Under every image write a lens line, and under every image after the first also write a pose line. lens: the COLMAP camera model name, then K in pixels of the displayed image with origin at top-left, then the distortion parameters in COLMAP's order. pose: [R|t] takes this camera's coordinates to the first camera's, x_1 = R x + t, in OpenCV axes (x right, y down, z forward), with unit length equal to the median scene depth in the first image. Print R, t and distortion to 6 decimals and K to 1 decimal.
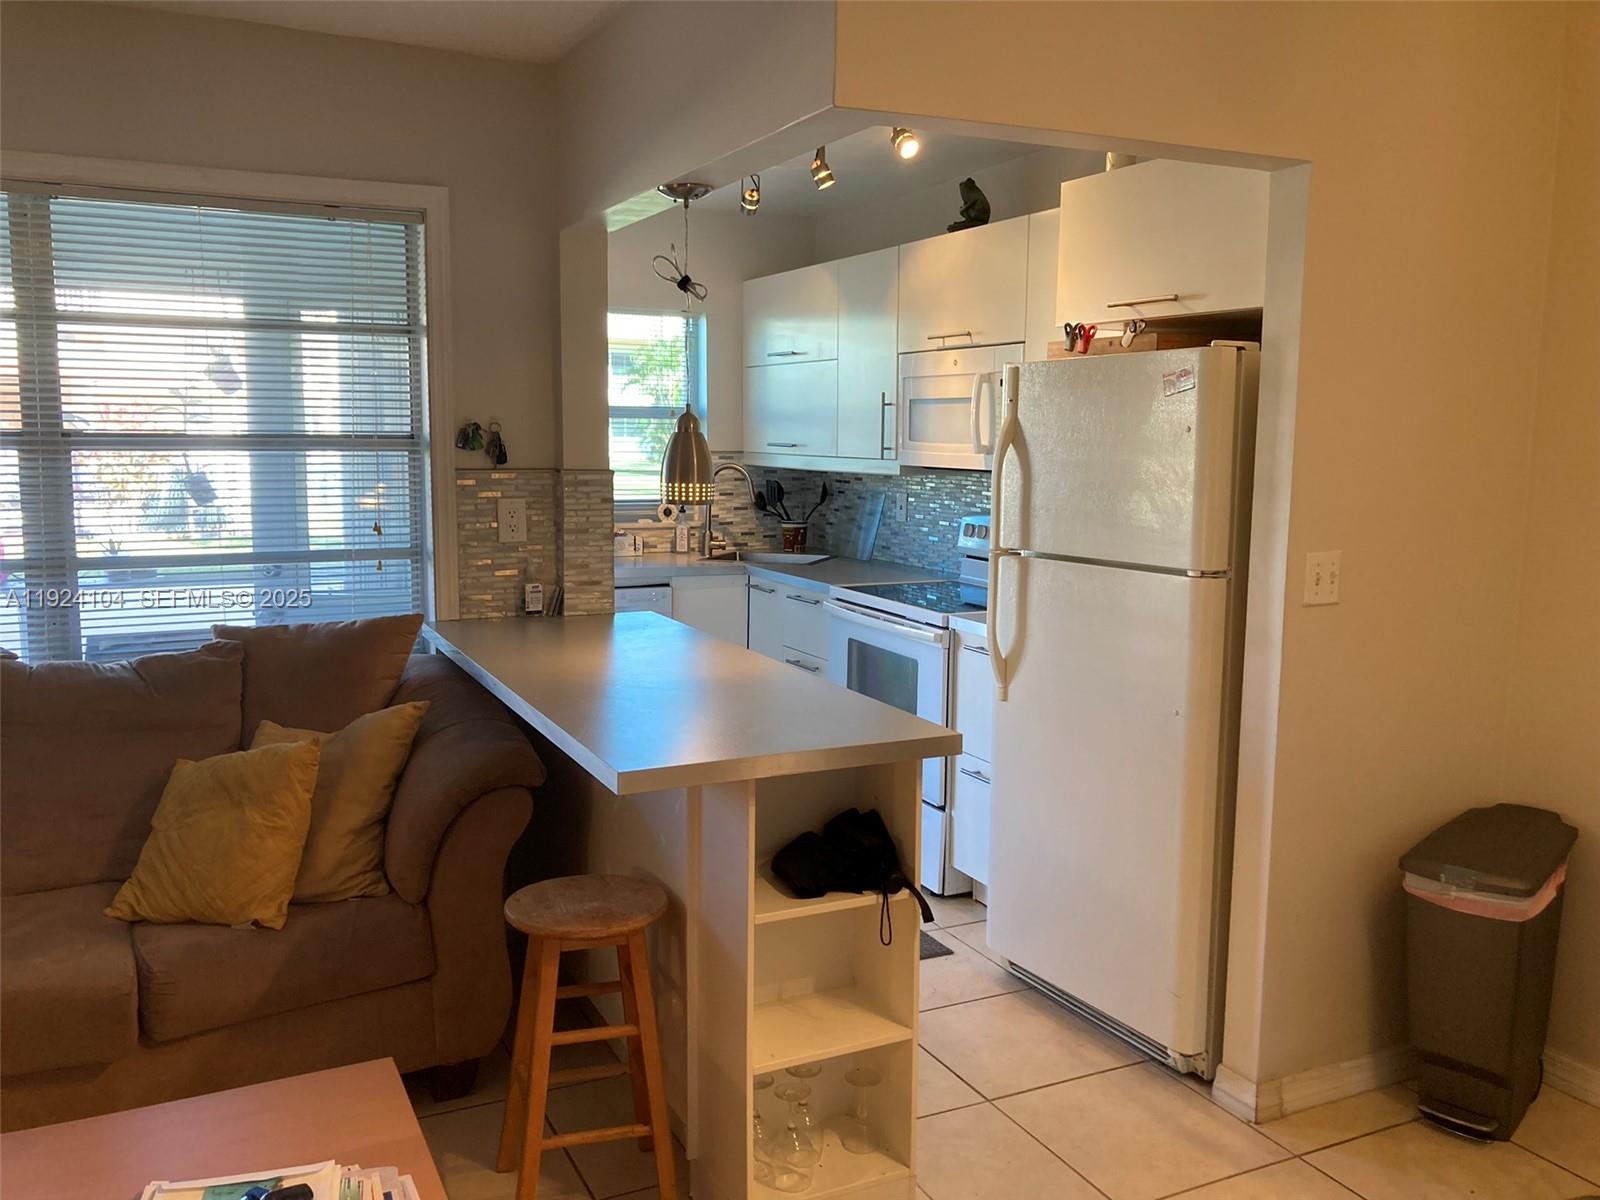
lens RADIAL K [[1315.0, 0, 787.0], [0, 1315.0, 590.9], [0, 0, 1]] dist [0.043299, -0.052265]
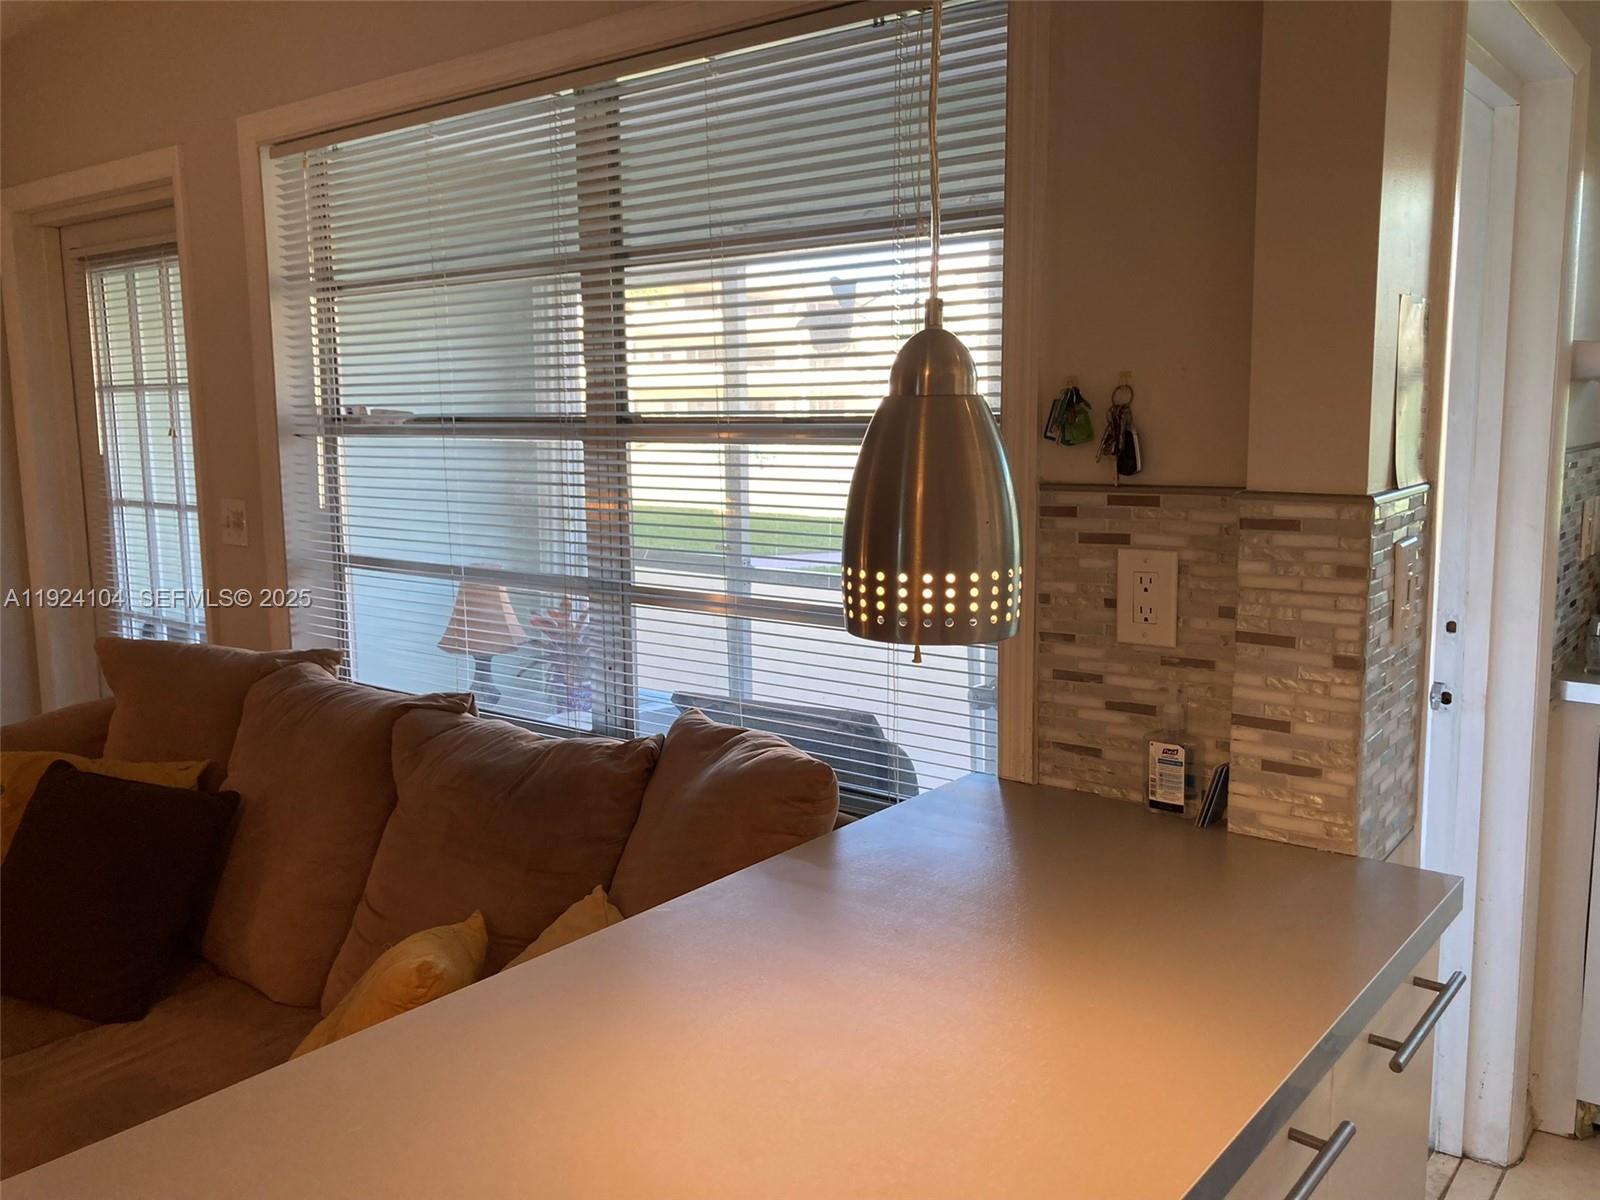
lens RADIAL K [[1315.0, 0, 790.4], [0, 1315.0, 586.3], [0, 0, 1]] dist [0.043299, -0.052265]
pose [[0.427774, 0.106919, -0.897540, 0.148589], [-0.096079, 0.992732, 0.072466, -0.078041], [0.898765, 0.055236, 0.434937, 0.684121]]
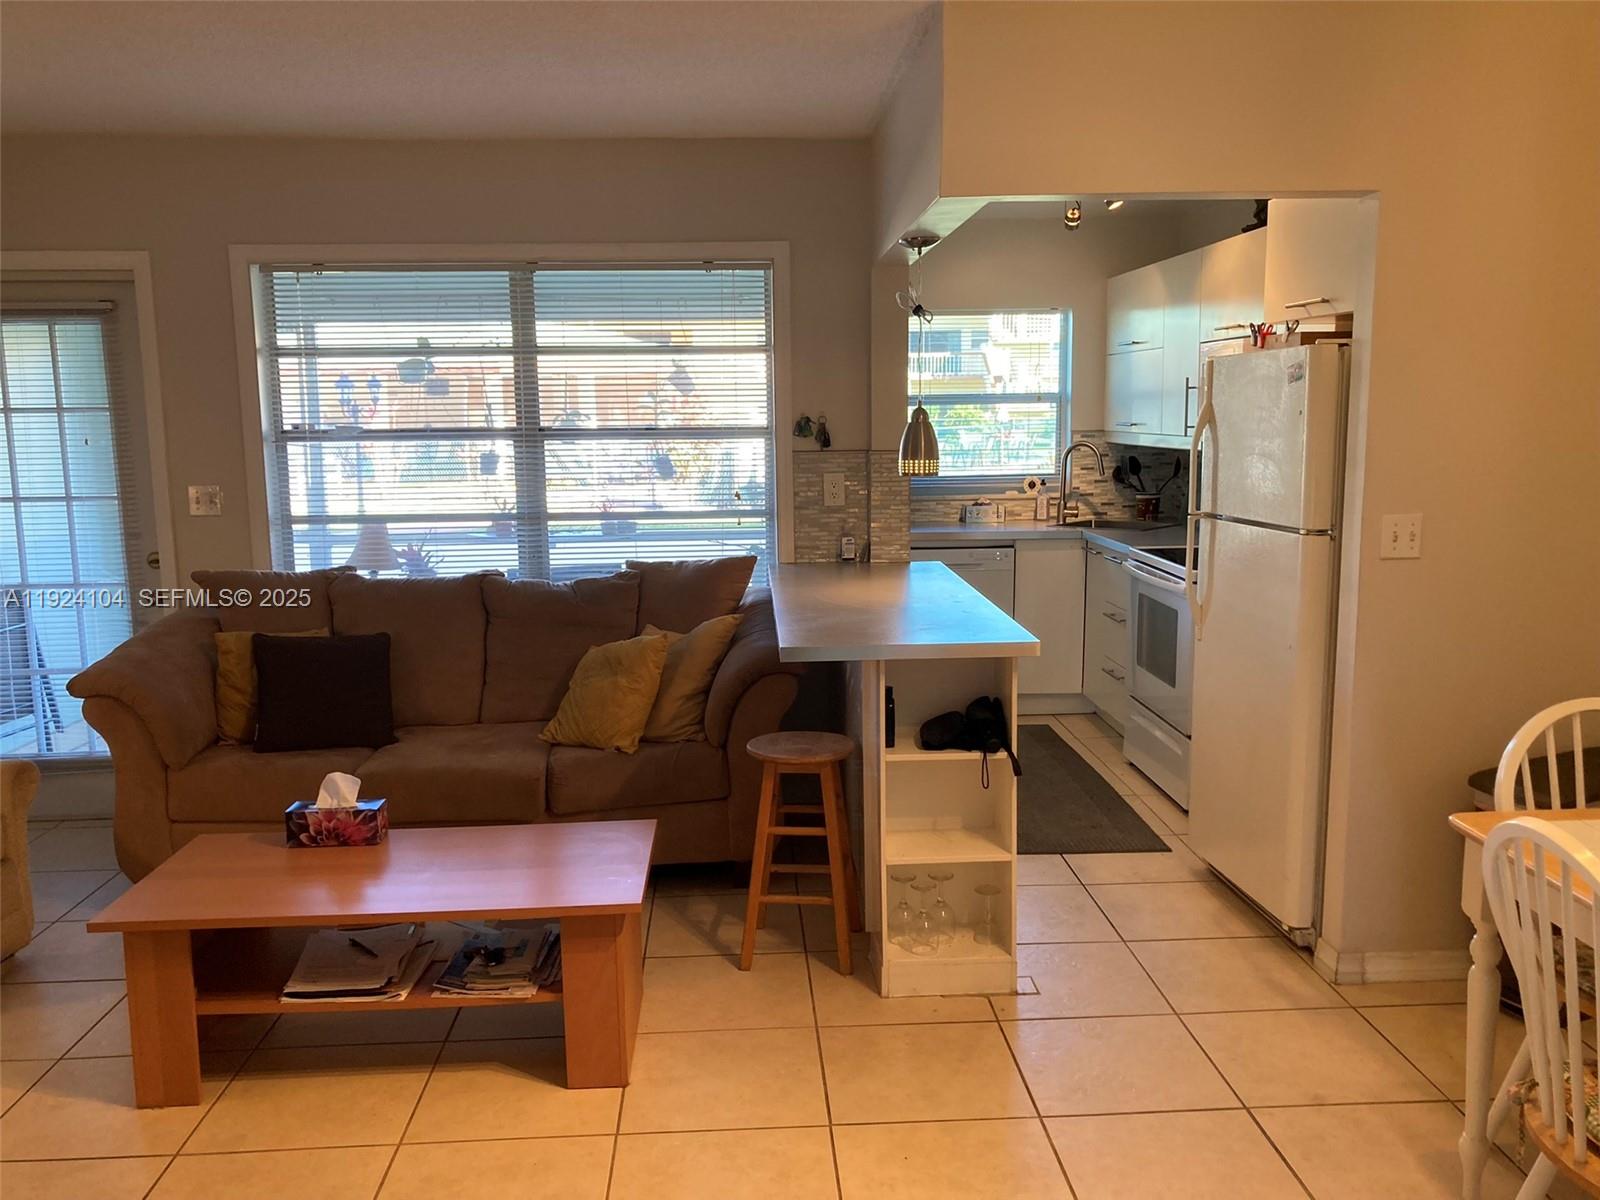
lens RADIAL K [[1315.0, 0, 805.0], [0, 1315.0, 604.8], [0, 0, 1]] dist [0.043299, -0.052265]
pose [[0.922614, 0.036696, -0.383974, 0.274995], [-0.025970, 0.999115, 0.033084, 0.019884], [0.384849, -0.020551, 0.922751, -0.233924]]
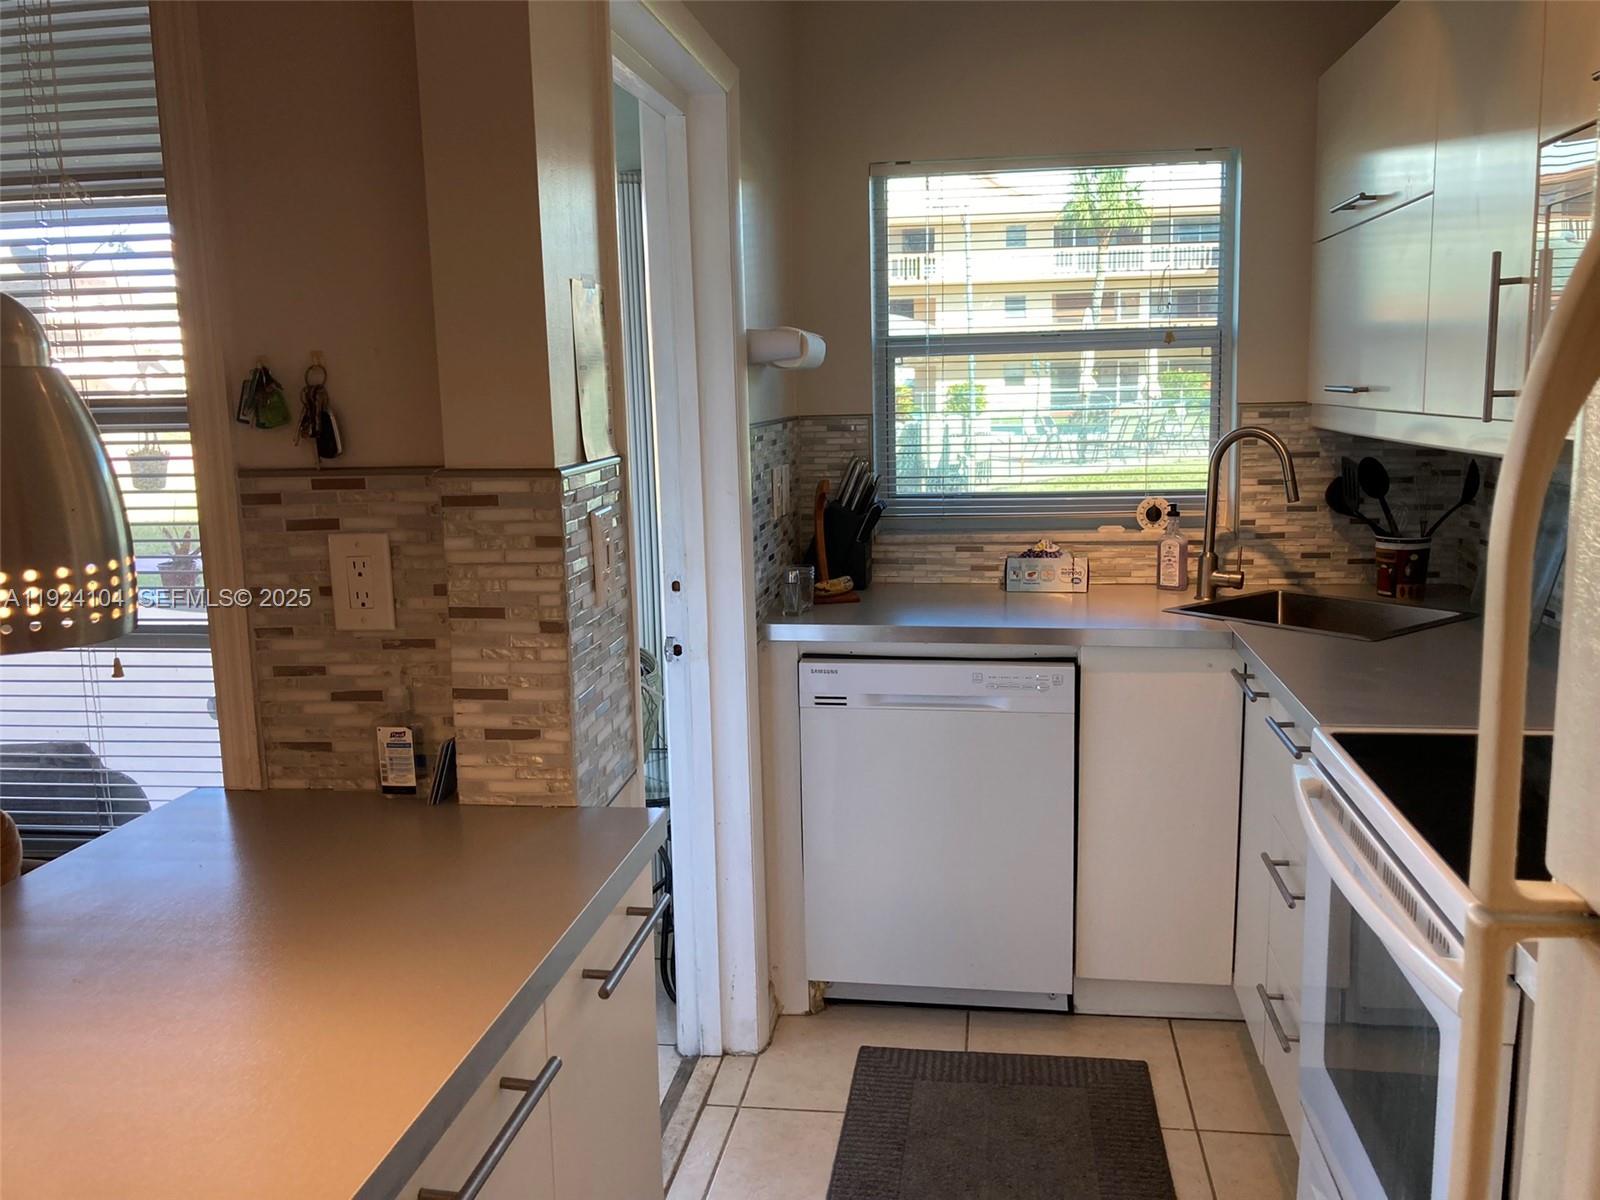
lens RADIAL K [[1315.0, 0, 808.8], [0, 1315.0, 589.1], [0, 0, 1]] dist [0.043299, -0.052265]
pose [[0.827253, 0.058450, -0.558781, 0.167883], [-0.038400, 0.998130, 0.047556, -0.077732], [0.560515, -0.017884, 0.827951, 0.707541]]
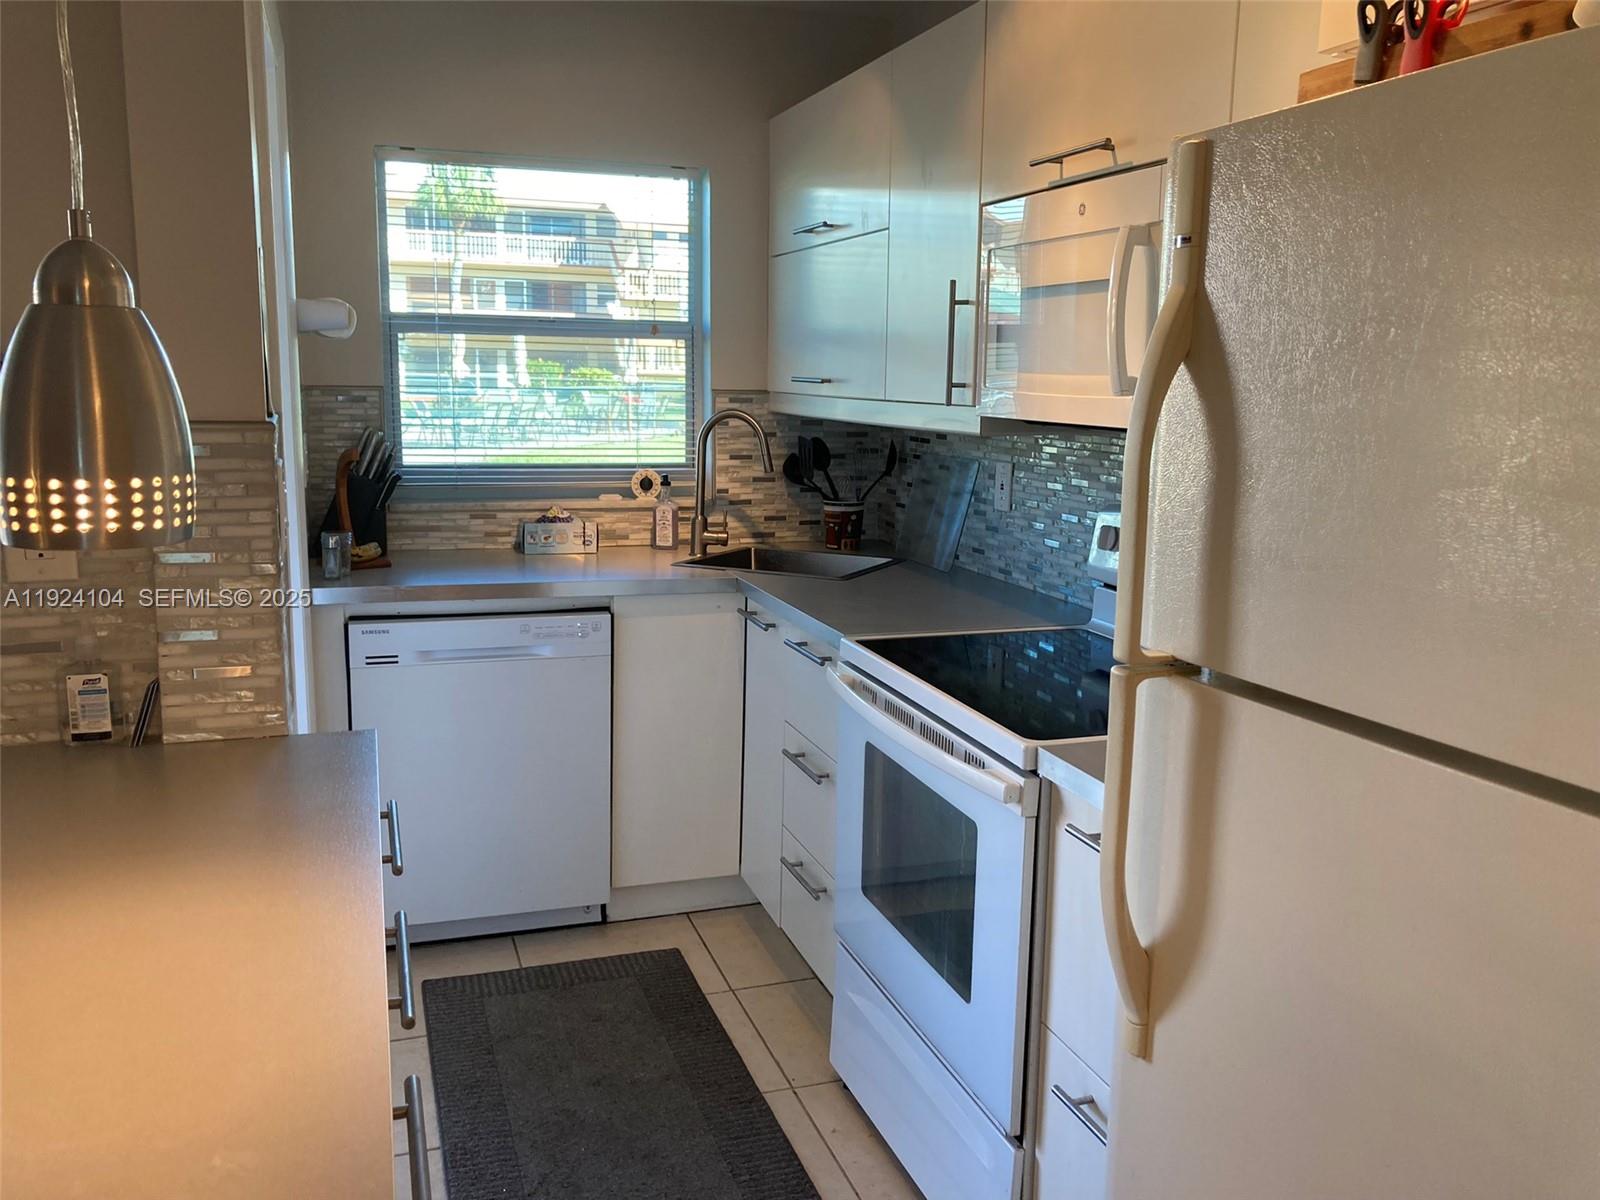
lens RADIAL K [[1315.0, 0, 805.8], [0, 1315.0, 591.9], [0, 0, 1]] dist [0.043299, -0.052265]
pose [[0.992642, 0.027488, -0.117929, 0.103260], [-0.022491, 0.998800, 0.043497, -0.058236], [0.118983, -0.040524, 0.992069, 0.578681]]
